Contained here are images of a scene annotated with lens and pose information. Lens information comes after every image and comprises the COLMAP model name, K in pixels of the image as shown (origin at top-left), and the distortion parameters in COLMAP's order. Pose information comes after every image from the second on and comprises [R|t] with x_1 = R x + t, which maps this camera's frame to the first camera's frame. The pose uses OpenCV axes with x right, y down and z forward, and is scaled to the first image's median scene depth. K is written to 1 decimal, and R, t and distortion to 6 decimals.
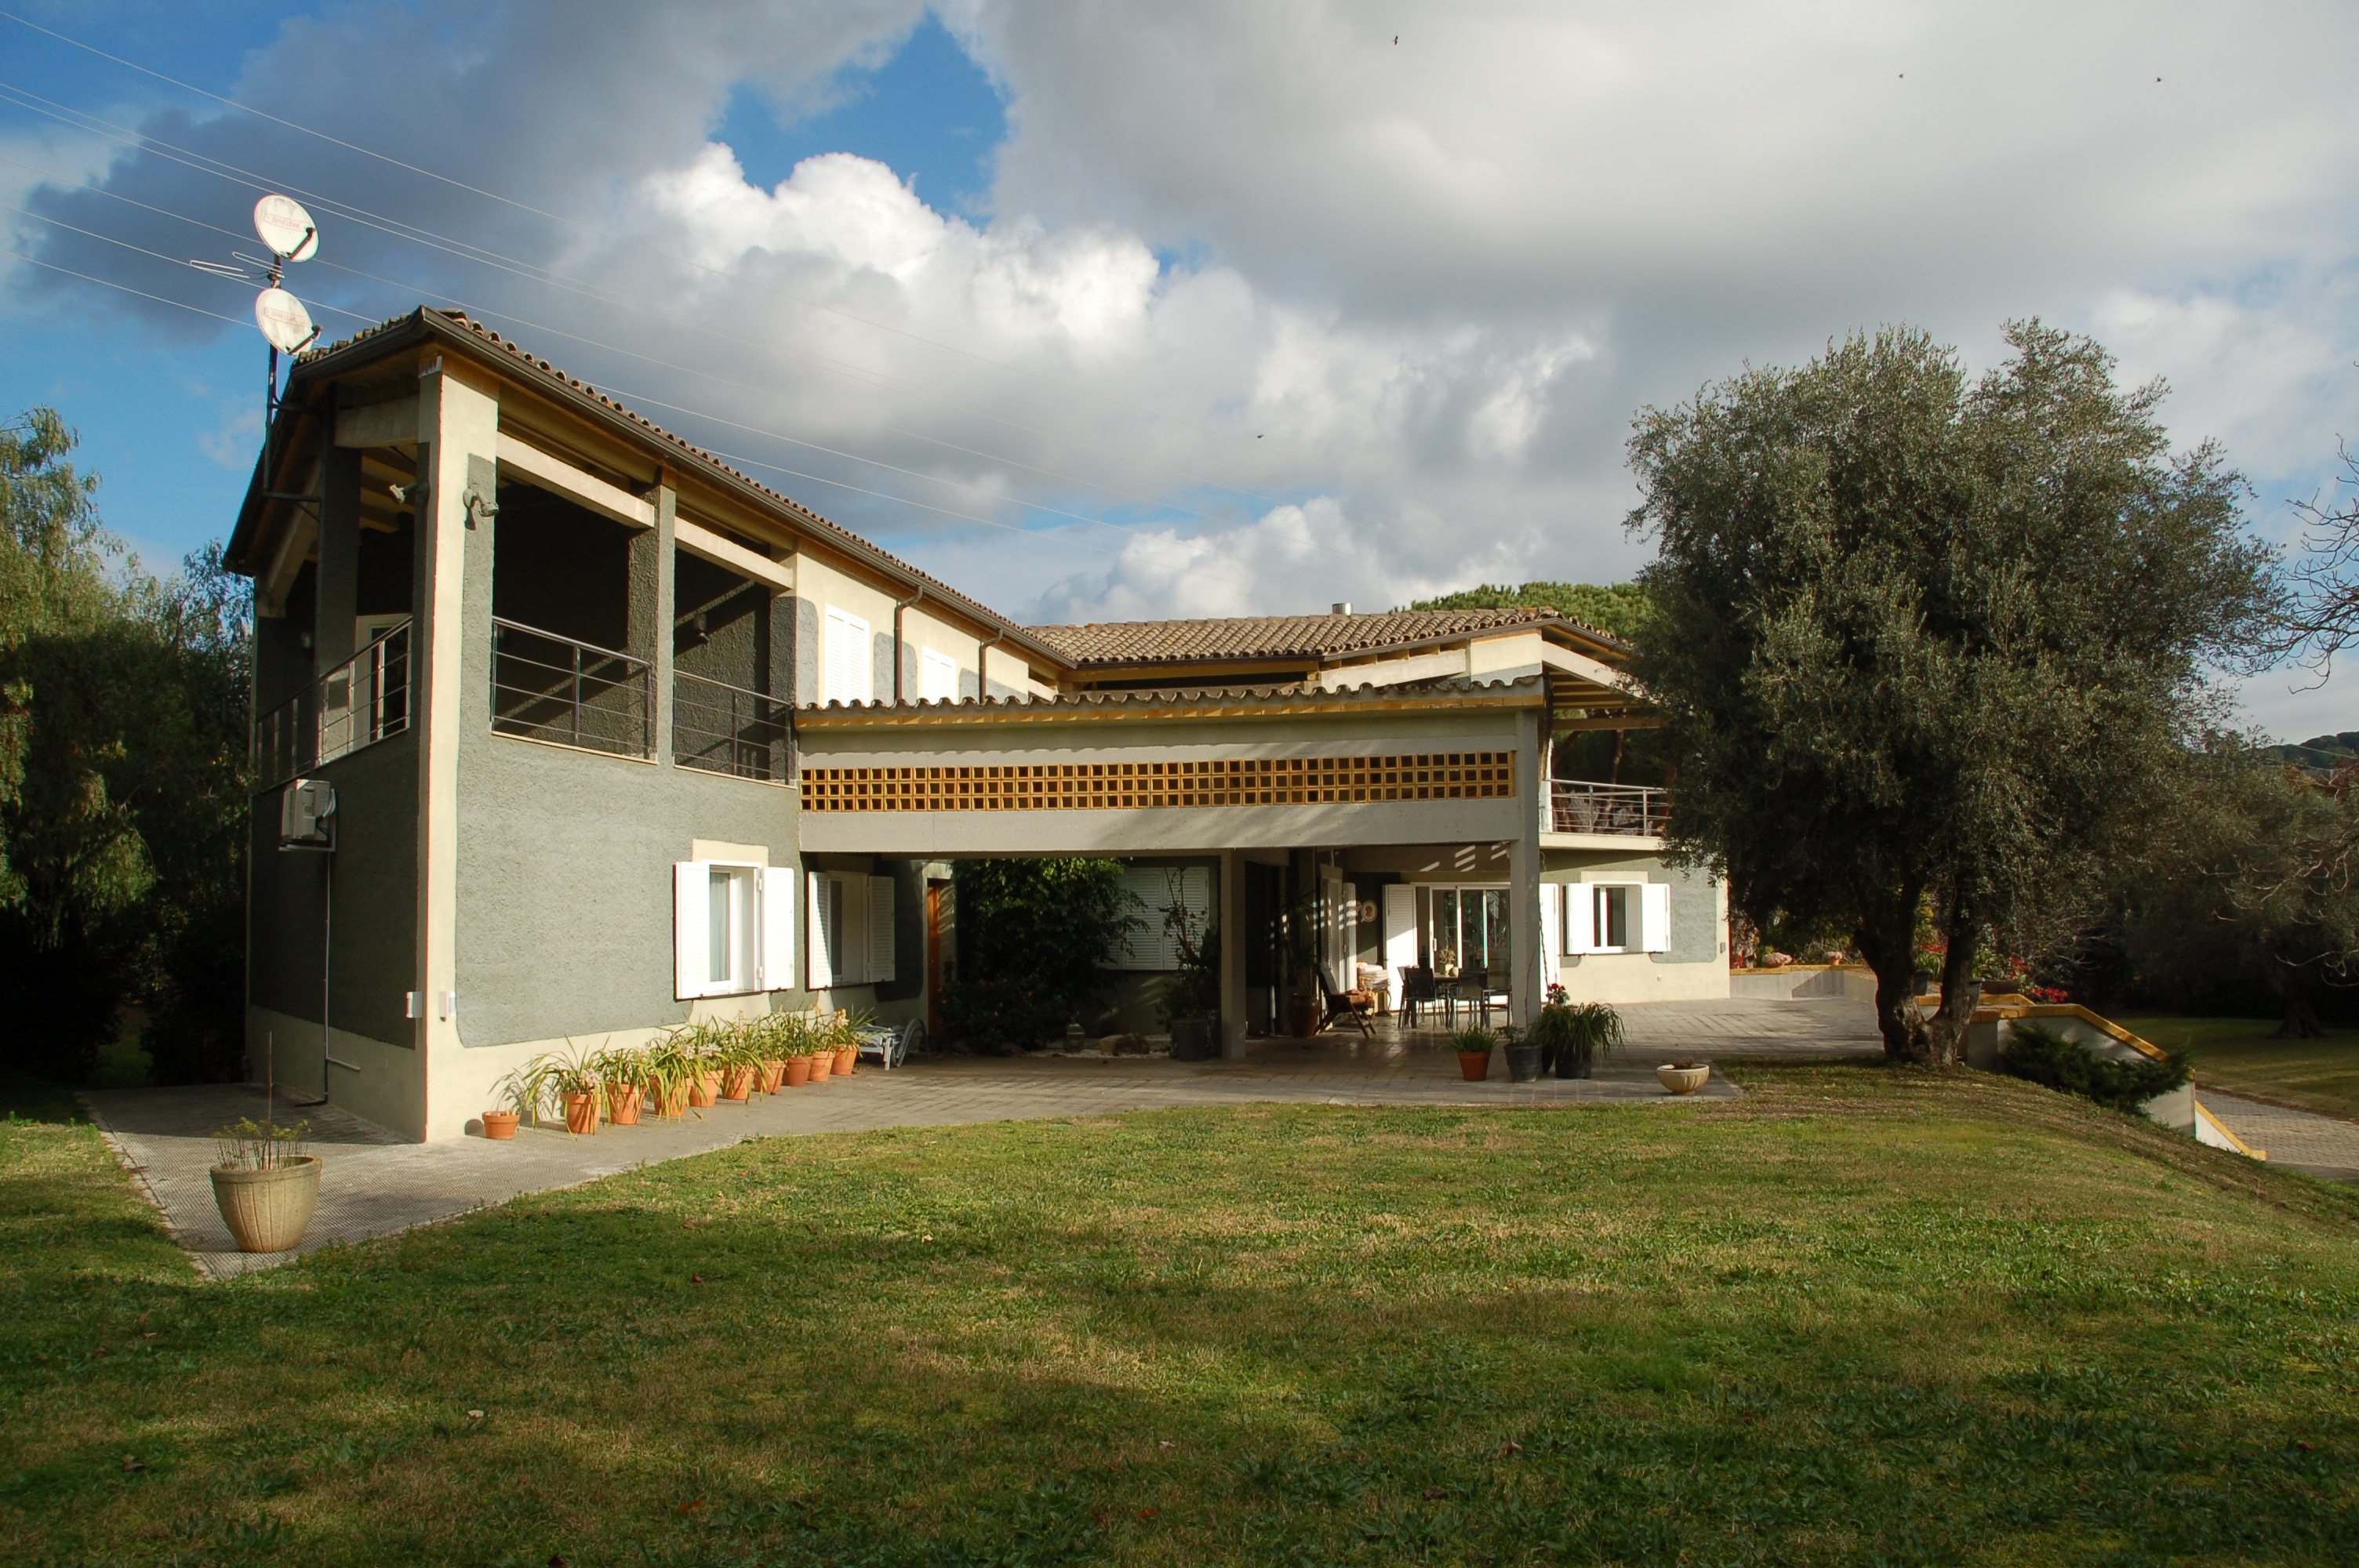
lens RADIAL K [[1915.8, 0, 1177.8], [0, 1915.8, 824.8], [0, 0, 1]] dist [0.000661, 0.179505]
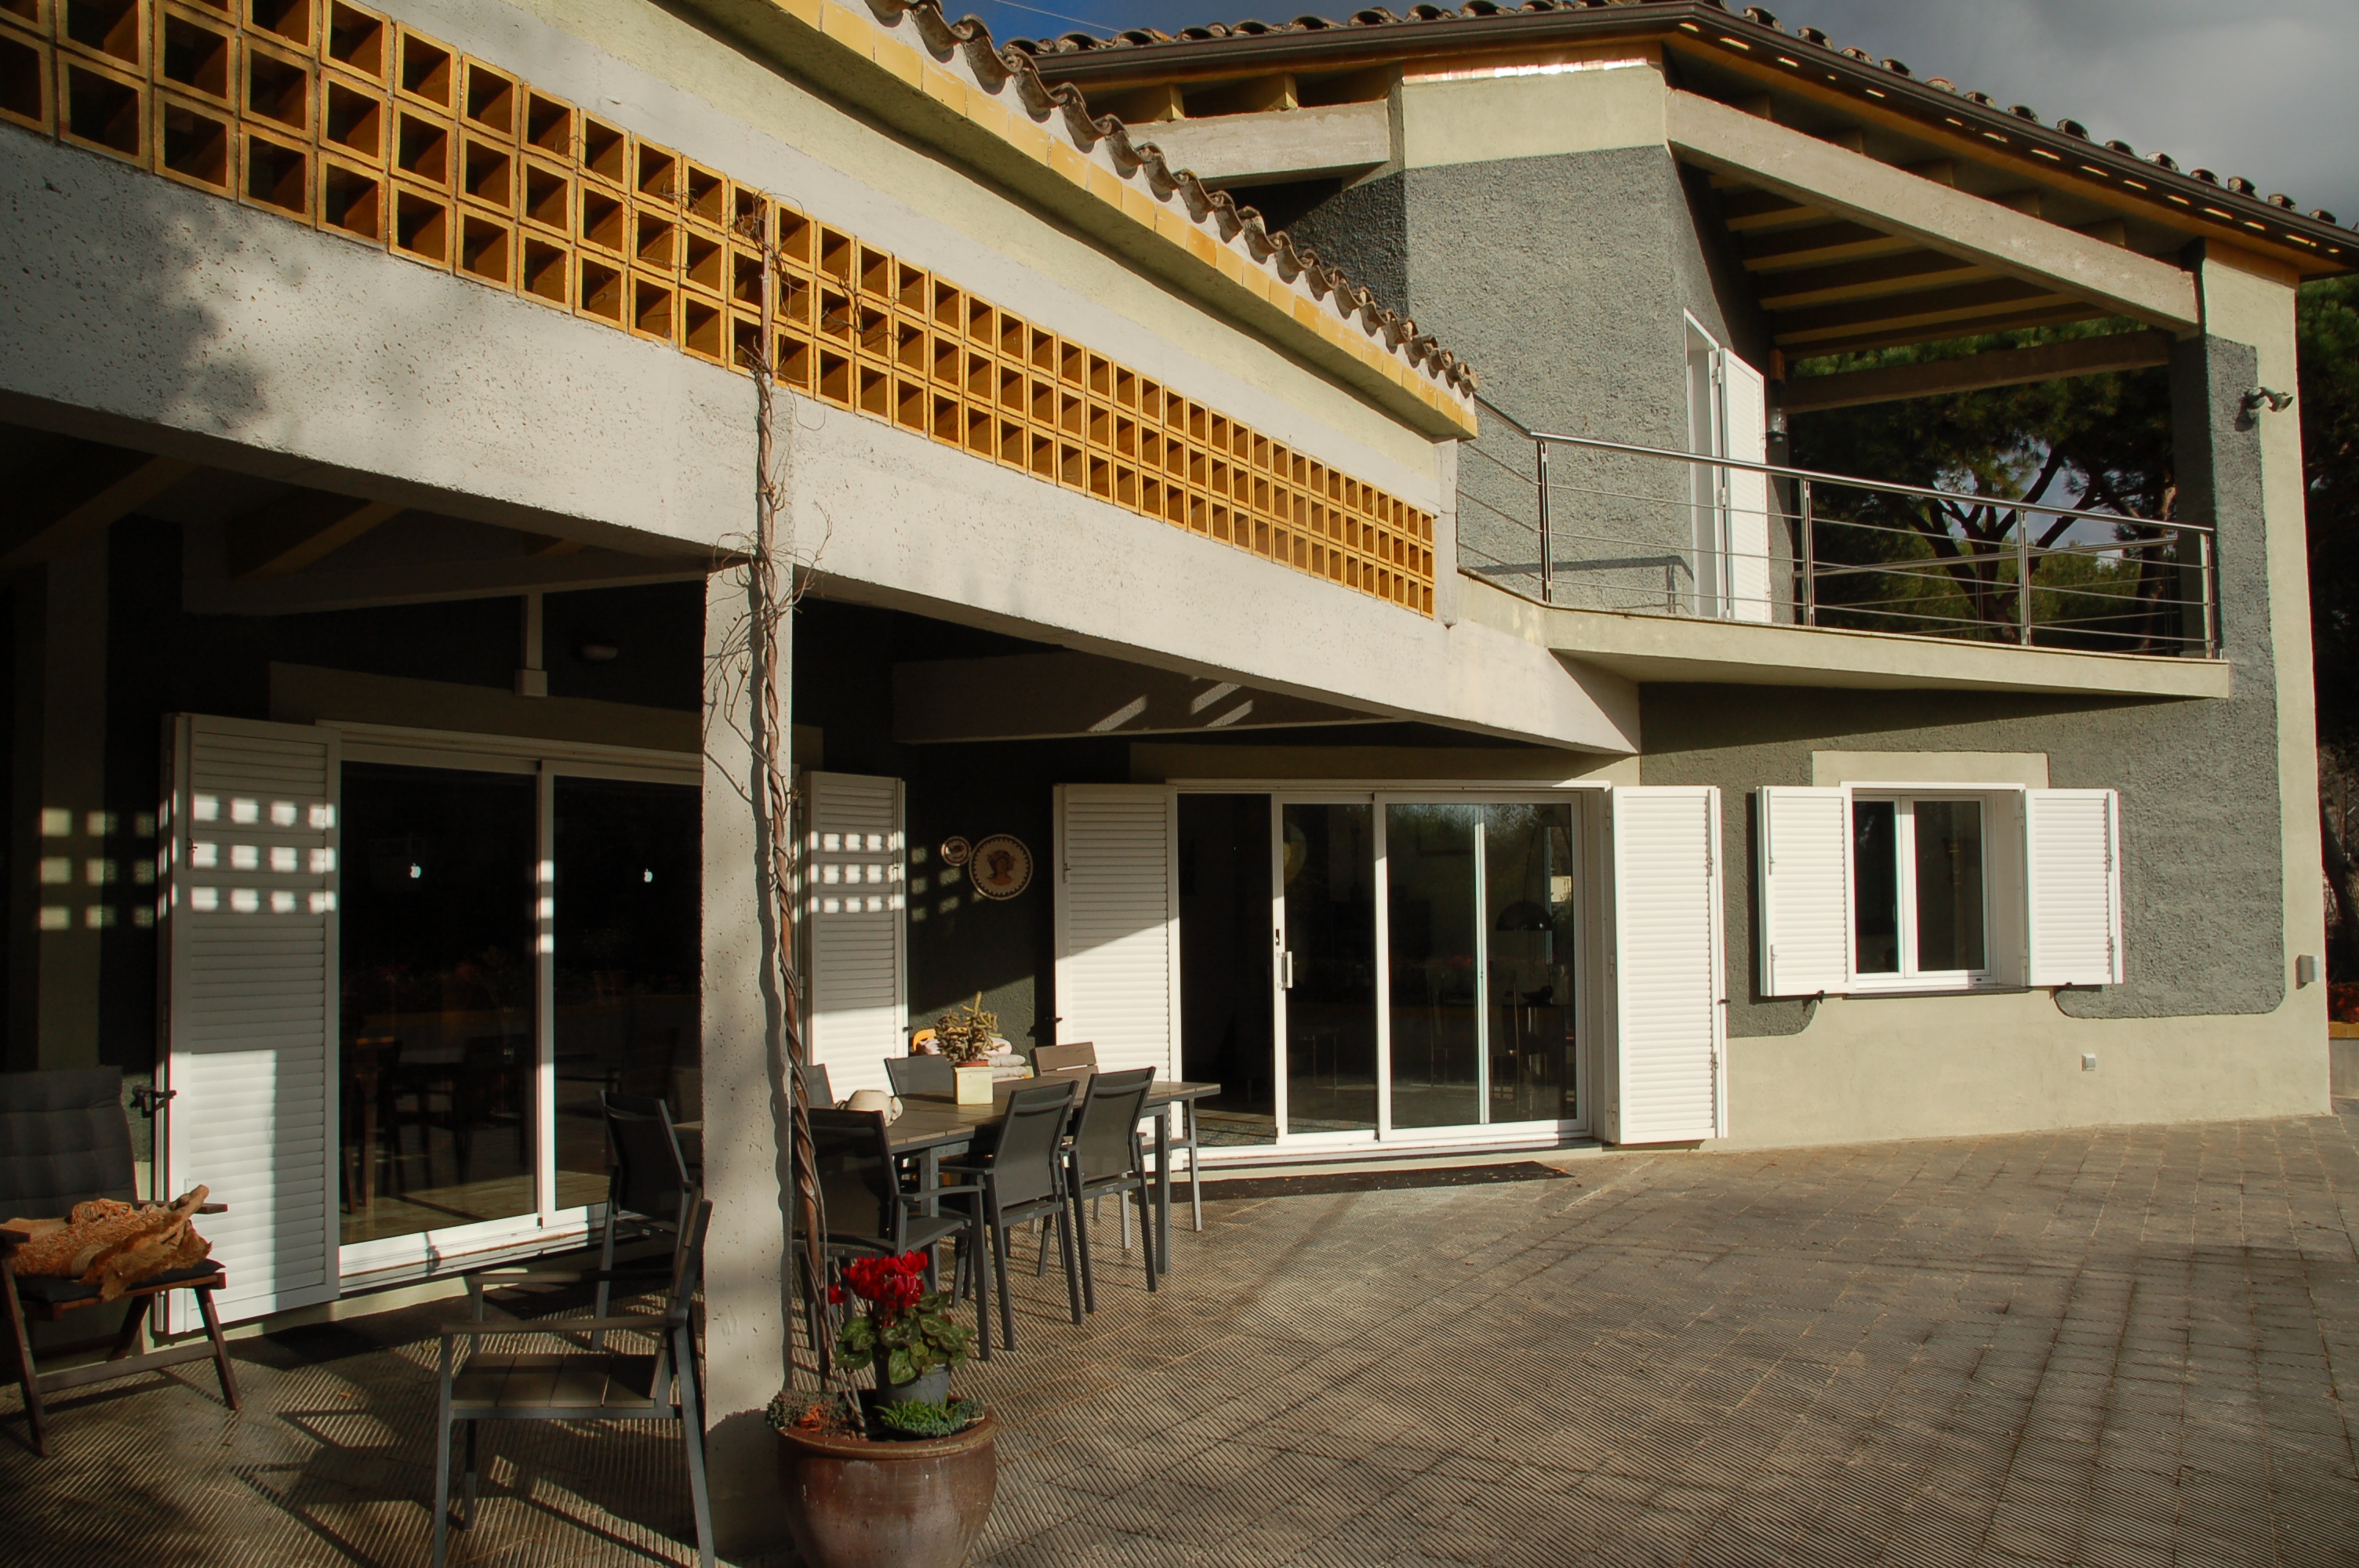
lens RADIAL K [[1899.8, 0, 1135.4], [0, 1899.8, 800.7], [0, 0, 1]] dist [-0.176299, 0.175601]
pose [[0.937191, -0.015436, -0.348474, 0.342394], [0.016224, 0.999868, -0.000657, 0.050584], [0.348438, -0.005038, 0.937318, 1.050258]]
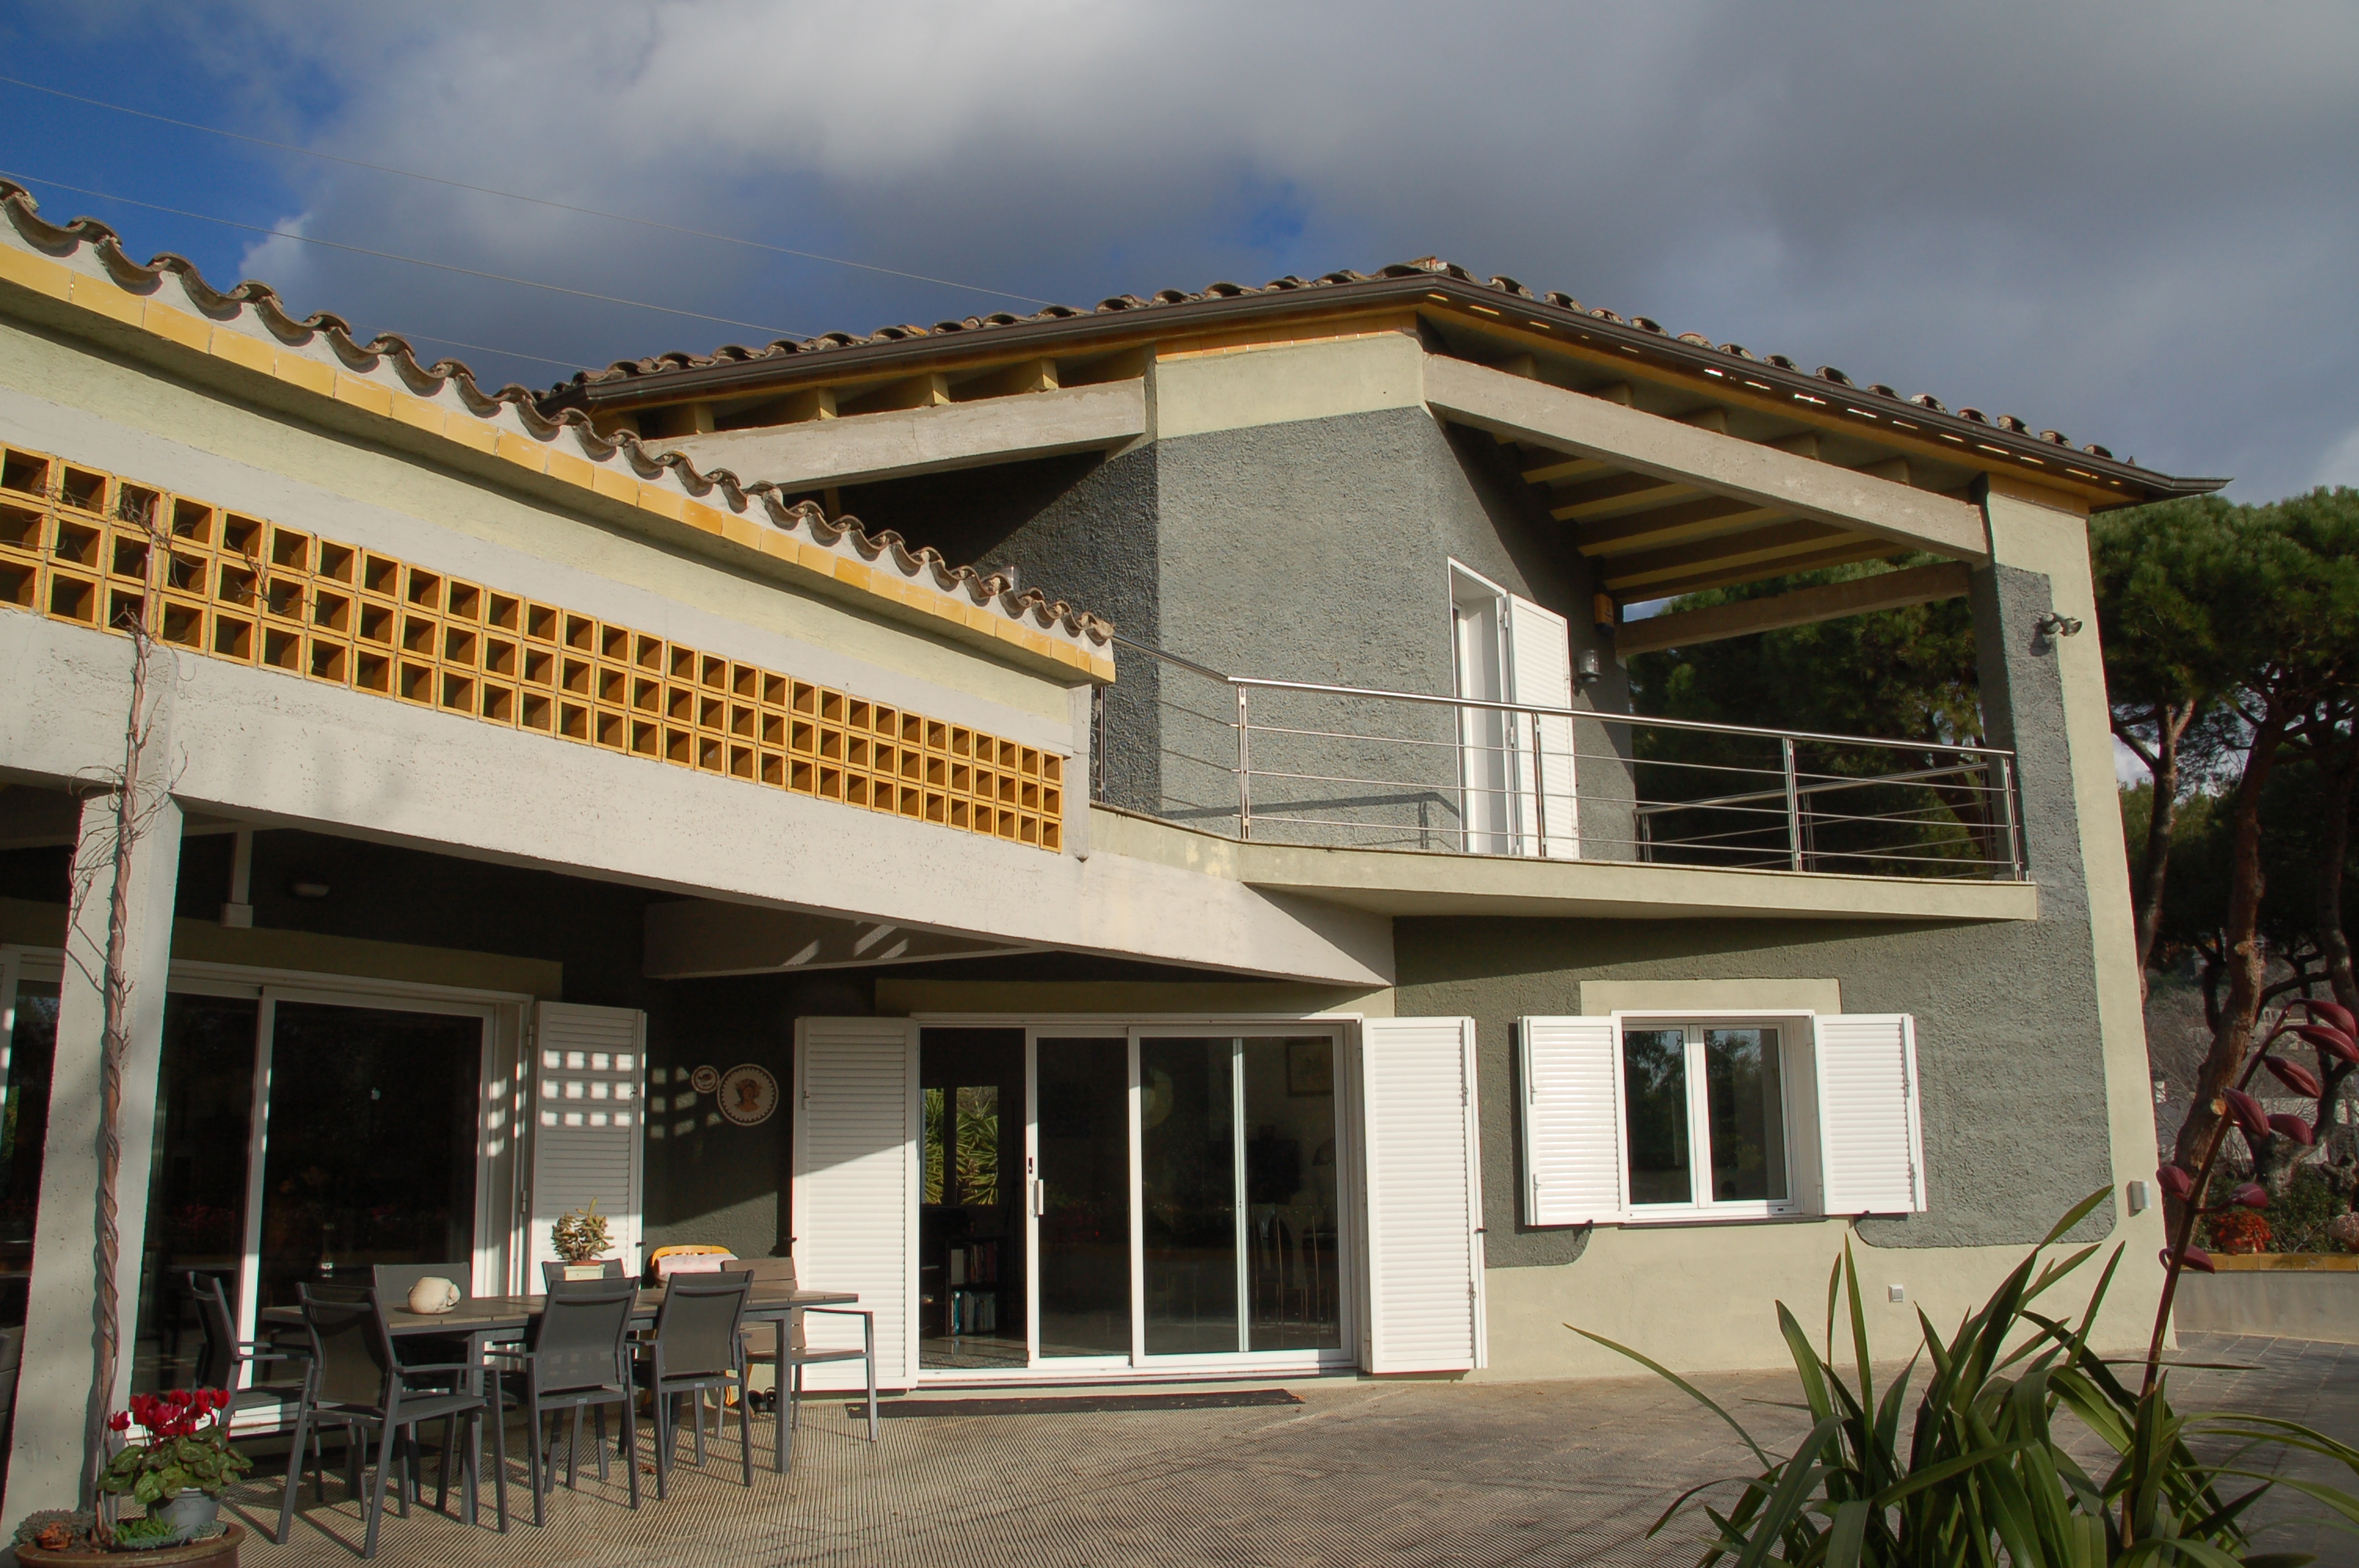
lens RADIAL K [[1875.3, 0, 1152.2], [0, 1875.3, 788.3], [0, 0, 1]] dist [-0.174254, 0.166066]
pose [[0.903908, -0.083450, -0.419507, 0.455467], [0.021616, 0.988442, -0.150051, 0.061877], [0.427180, 0.126564, 0.895264, 1.075999]]
